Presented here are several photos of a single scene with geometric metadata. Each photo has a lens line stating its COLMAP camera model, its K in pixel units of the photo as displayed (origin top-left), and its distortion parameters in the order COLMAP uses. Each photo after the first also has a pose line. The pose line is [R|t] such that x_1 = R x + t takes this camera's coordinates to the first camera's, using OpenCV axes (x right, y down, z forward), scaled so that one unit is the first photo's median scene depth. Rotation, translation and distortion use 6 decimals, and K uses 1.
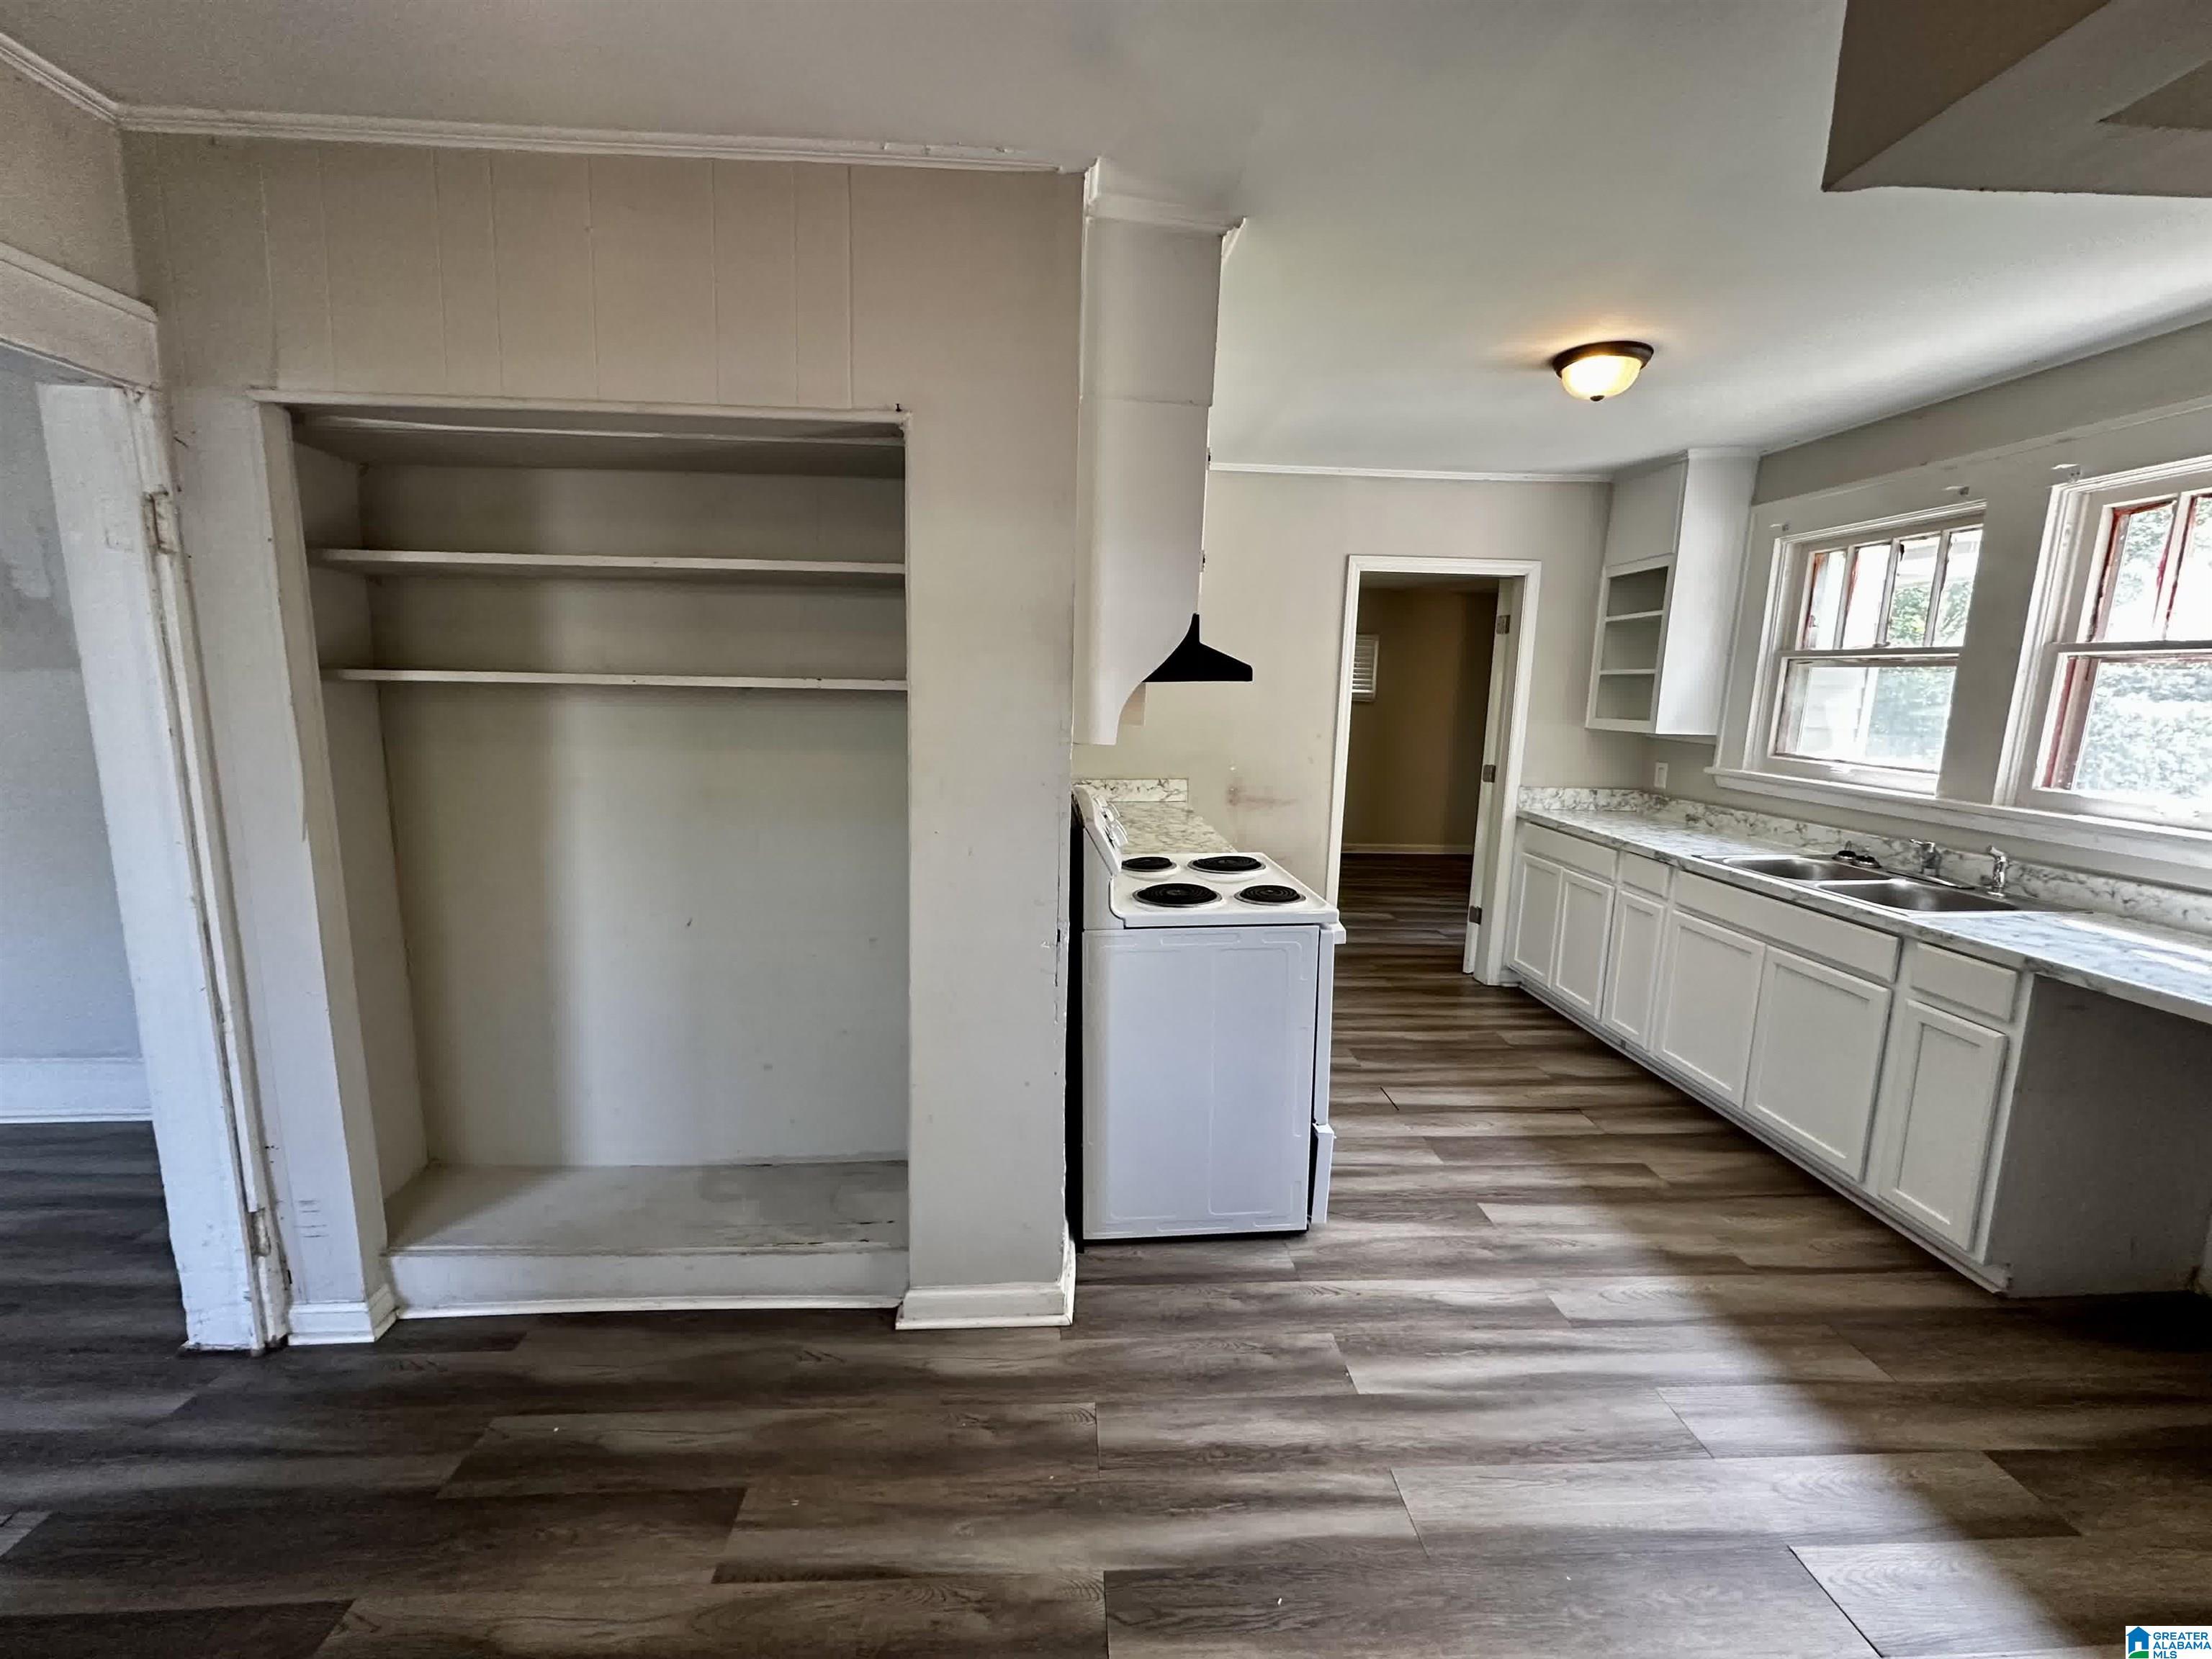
lens RADIAL K [[884.0, 0, 1105.5], [0, 884.0, 824.6], [0, 0, 1]] dist [-0.001841, 0.000226]
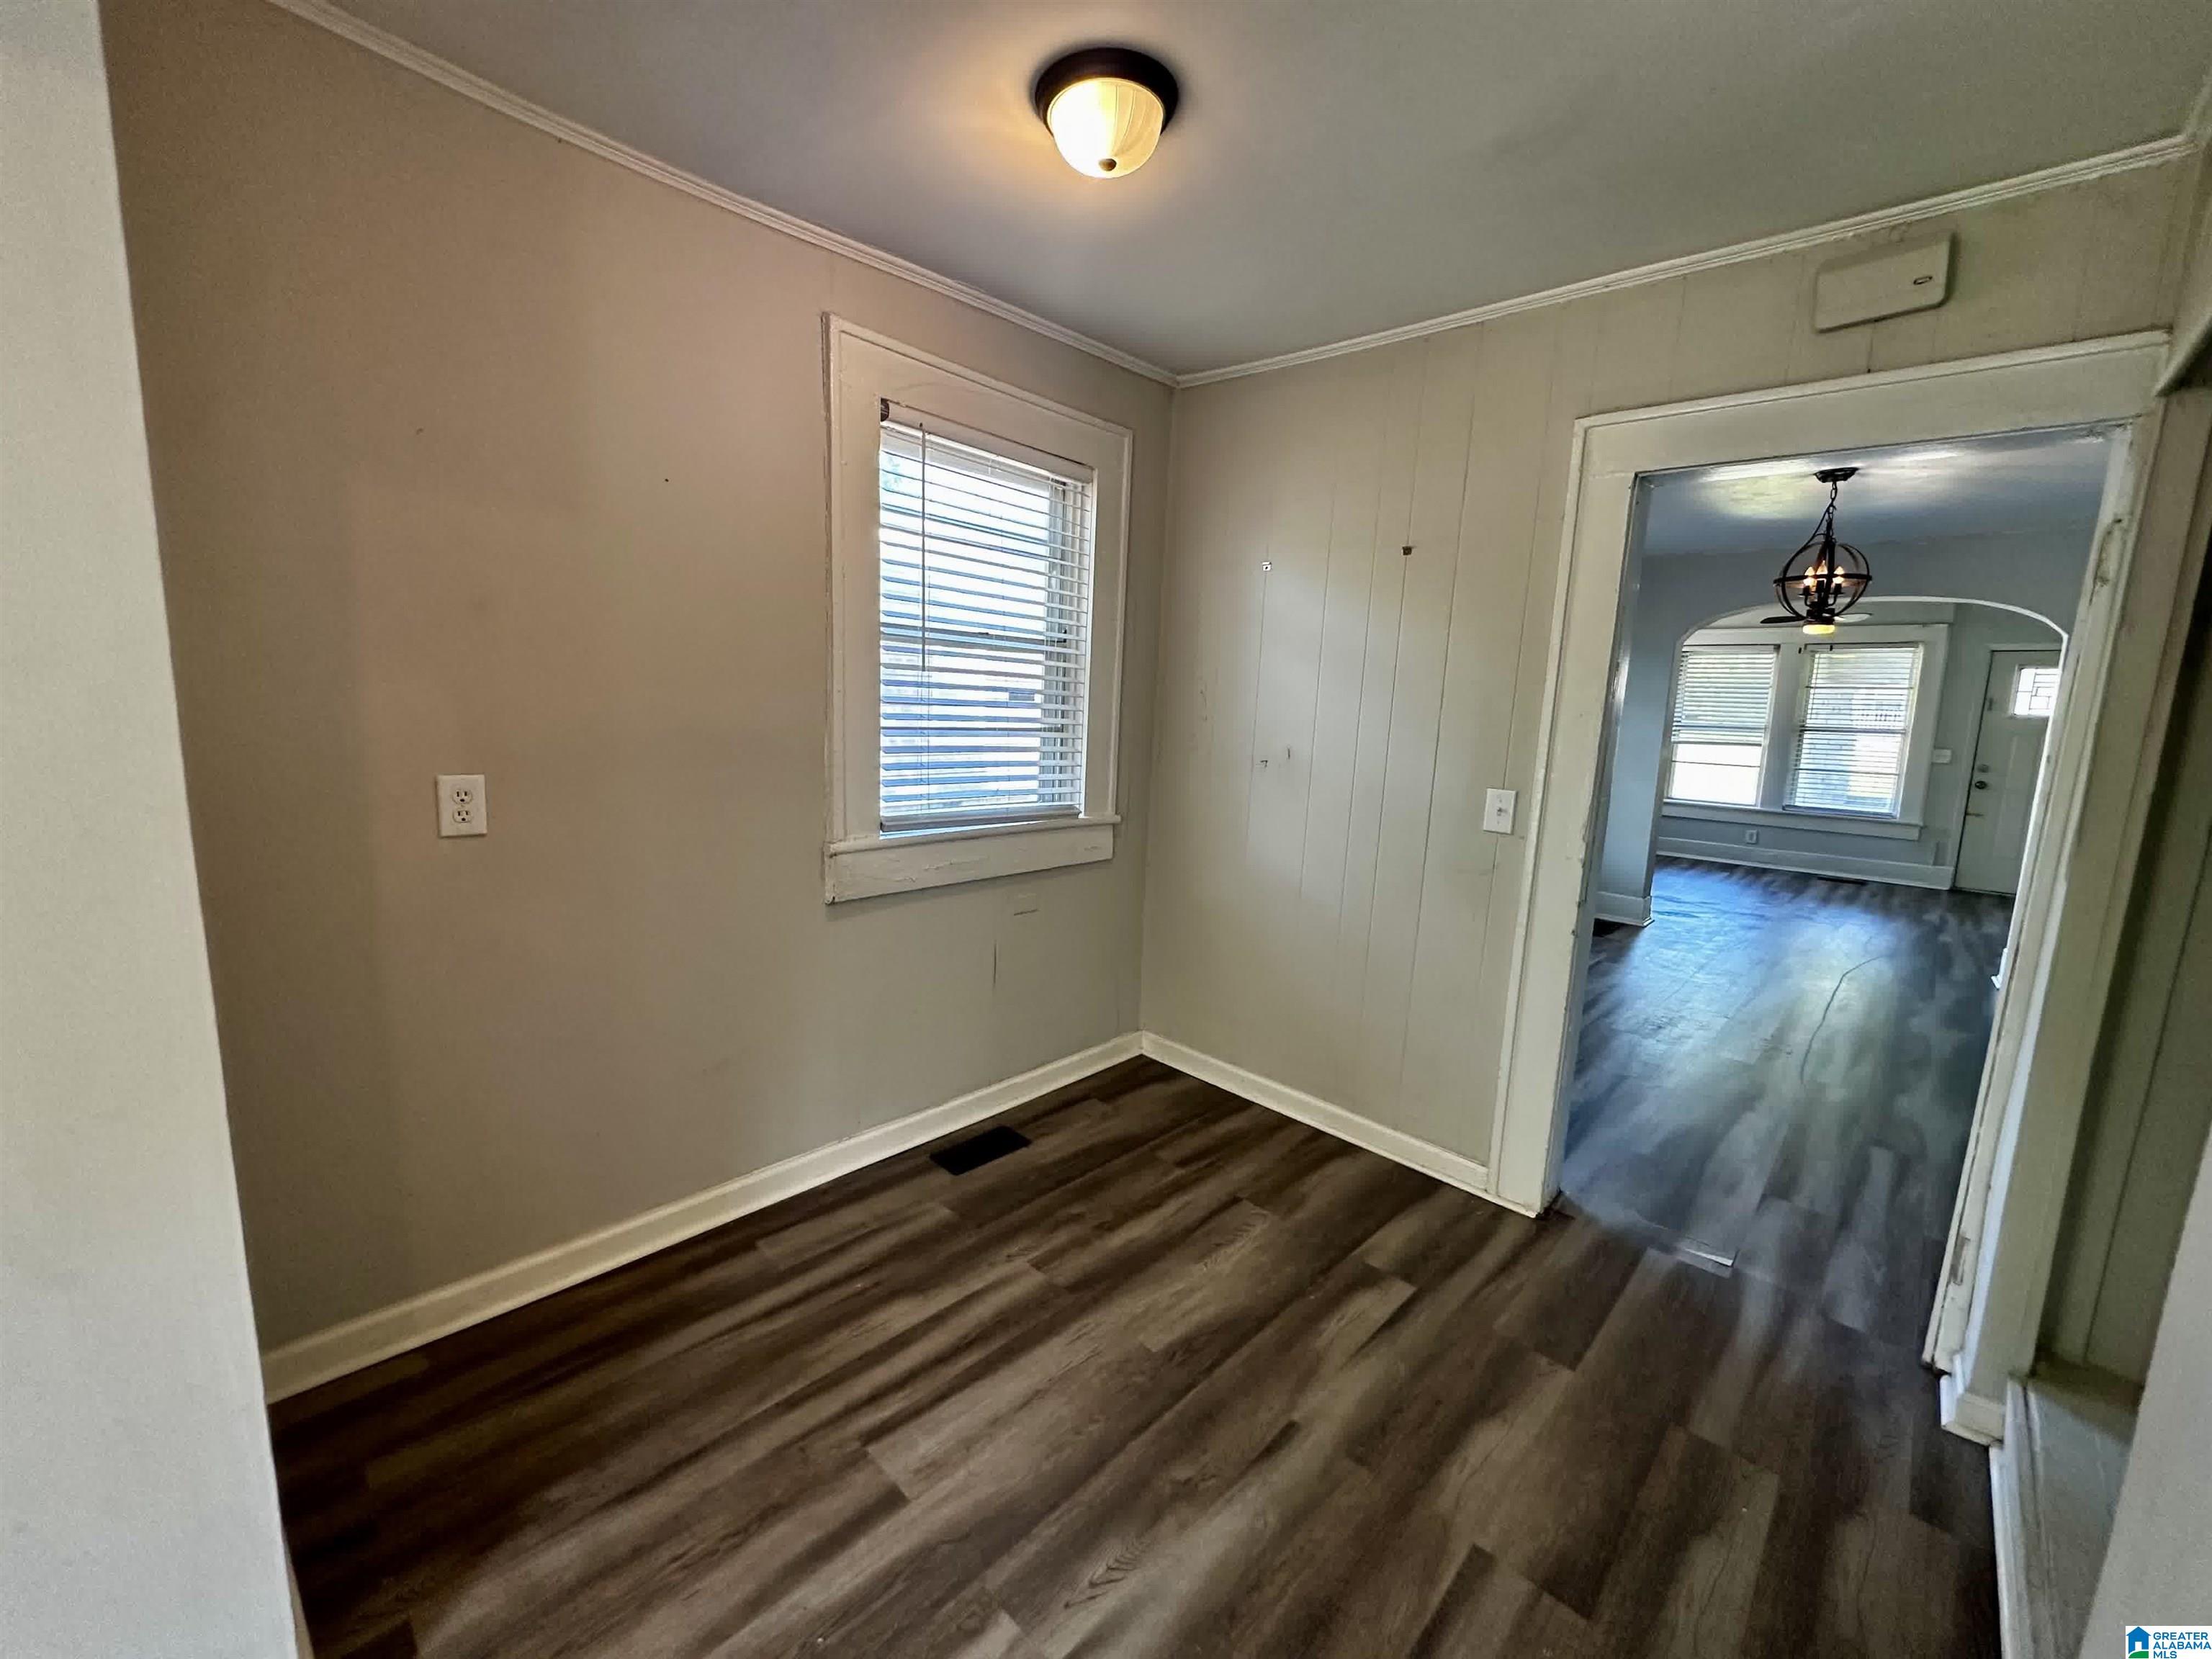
lens RADIAL K [[884.0, 0, 1105.5], [0, 884.0, 824.6], [0, 0, 1]] dist [-0.001841, 0.000226]
pose [[-0.723326, 0.051726, -0.688567, 0.299459], [-0.163989, 0.955792, 0.244067, -0.068216], [0.670751, 0.289457, -0.682867, 0.663265]]
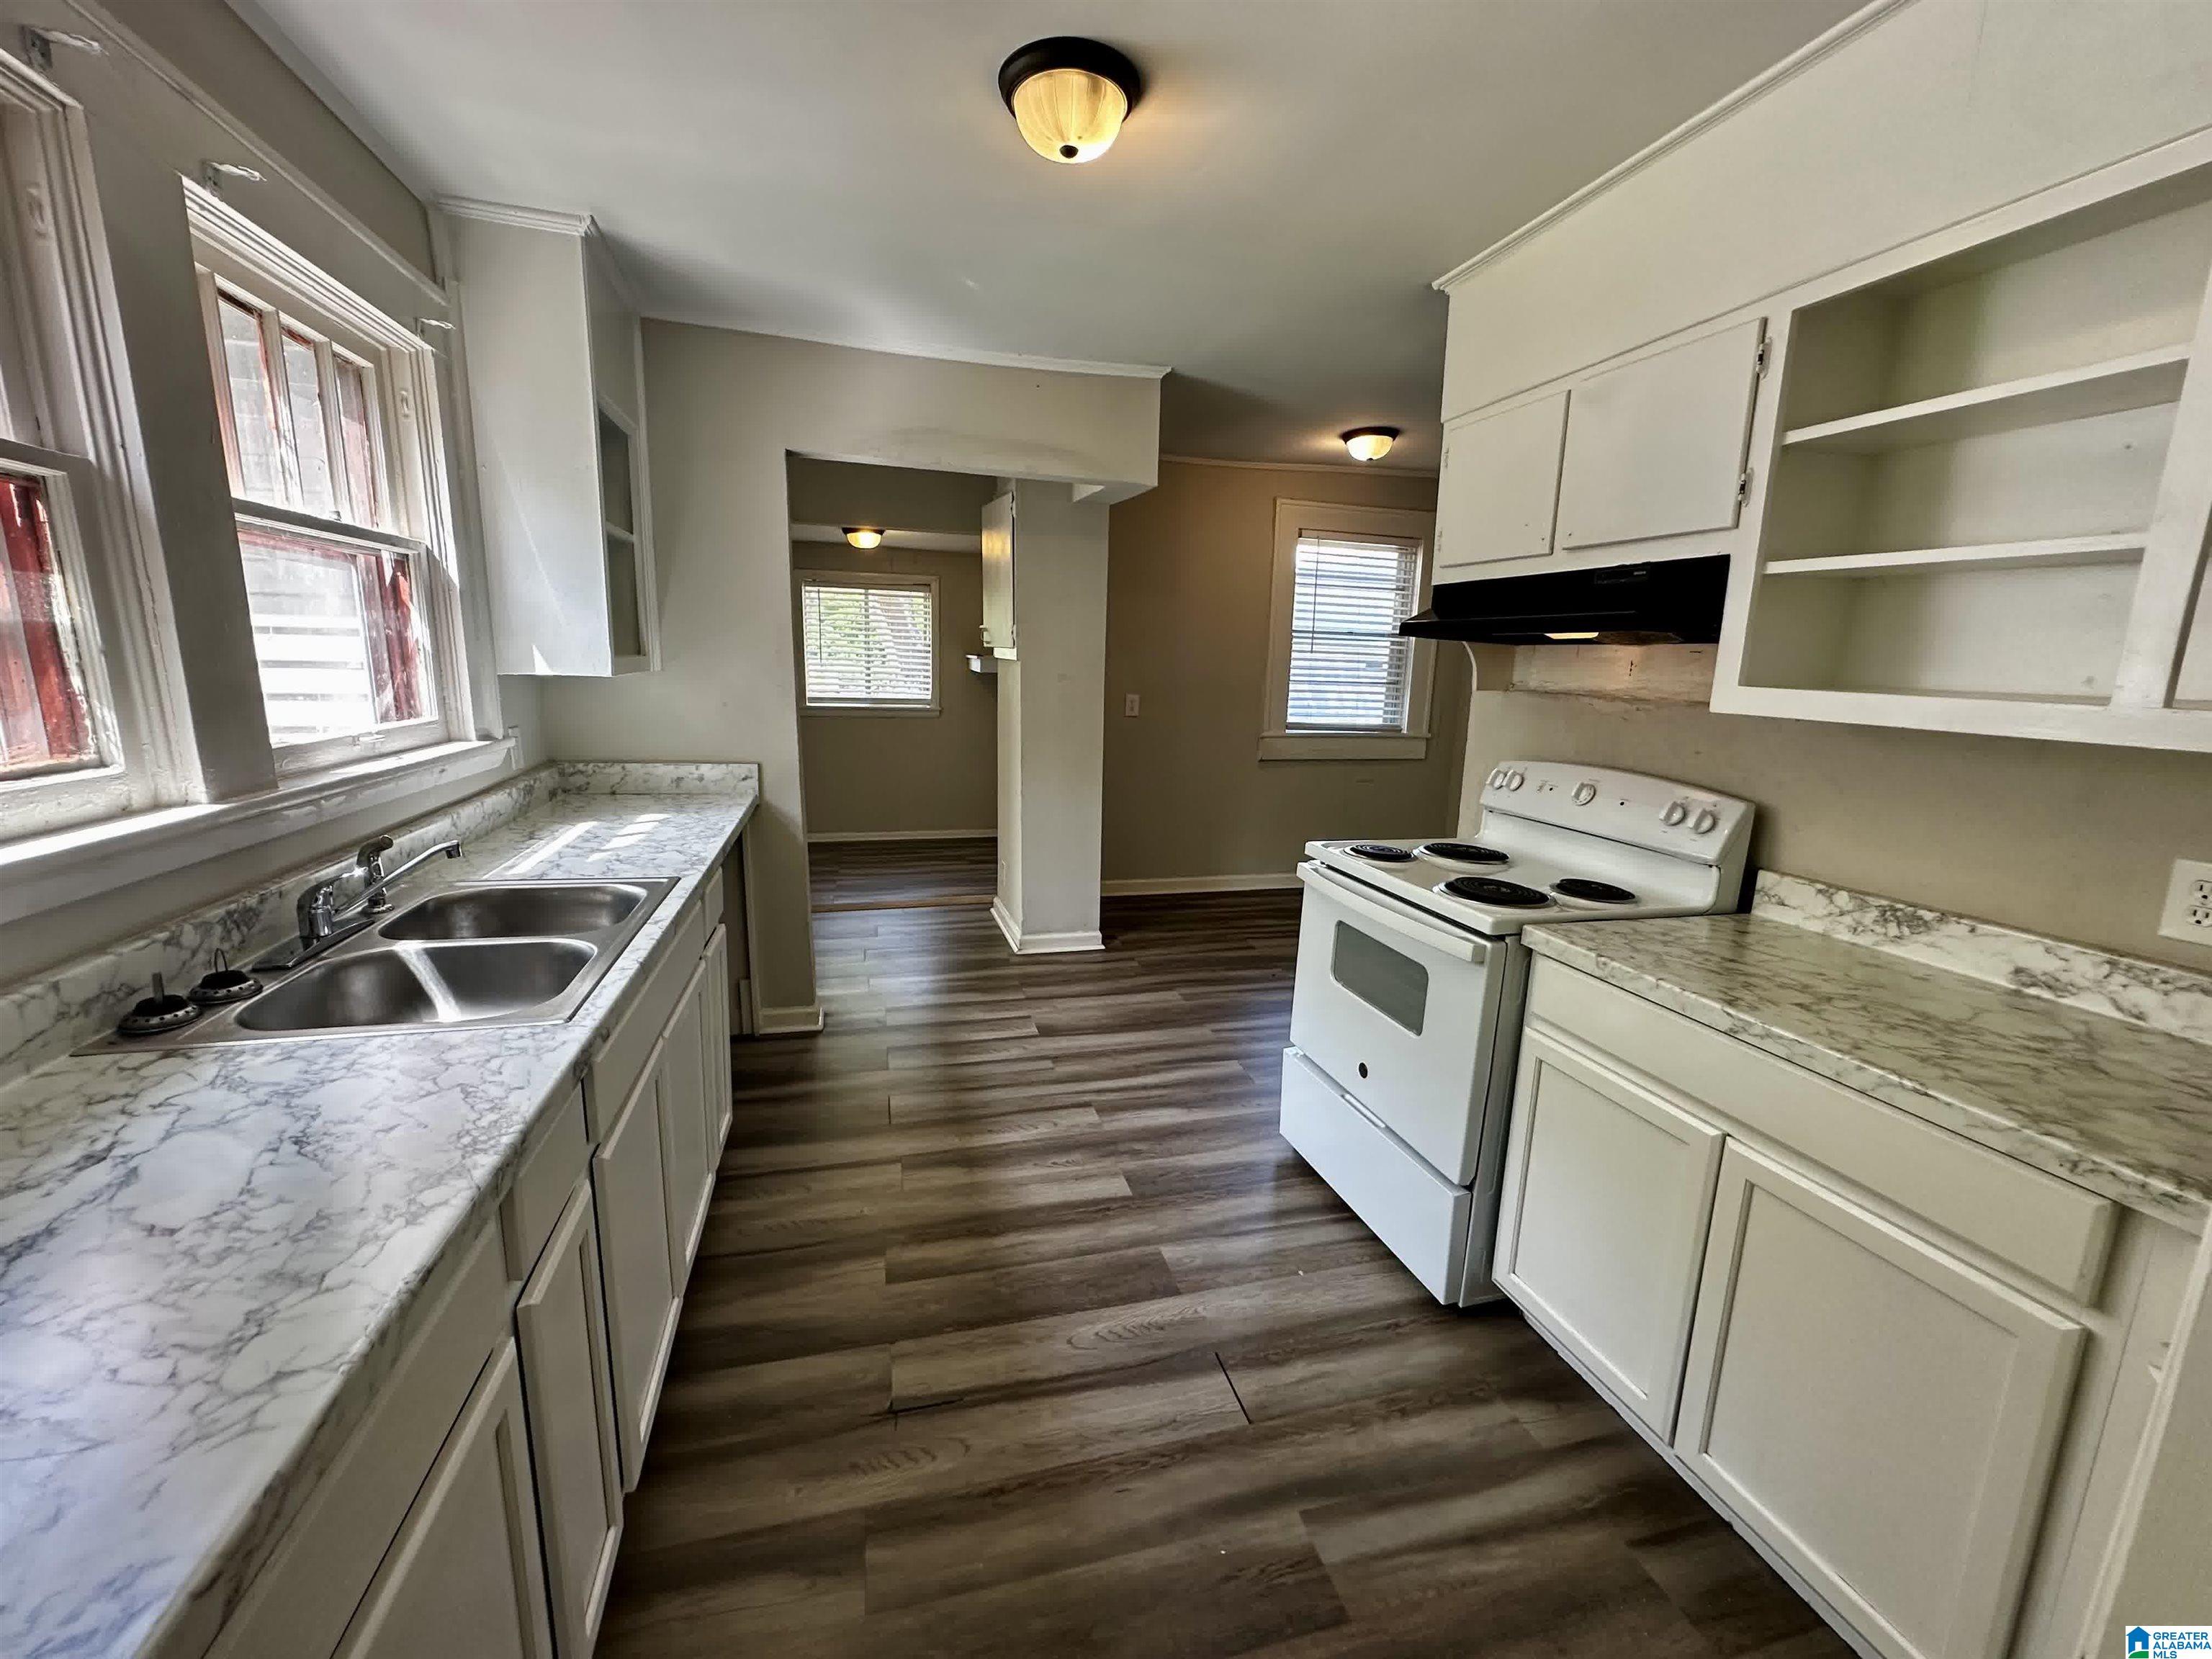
lens RADIAL K [[884.0, 0, 1105.5], [0, 884.0, 824.6], [0, 0, 1]] dist [-0.001841, 0.000226]
pose [[-0.978672, -0.007632, -0.205285, 0.642072], [-0.078743, 0.936918, 0.340565, -0.241330], [0.189736, 0.349467, -0.917536, 1.708959]]
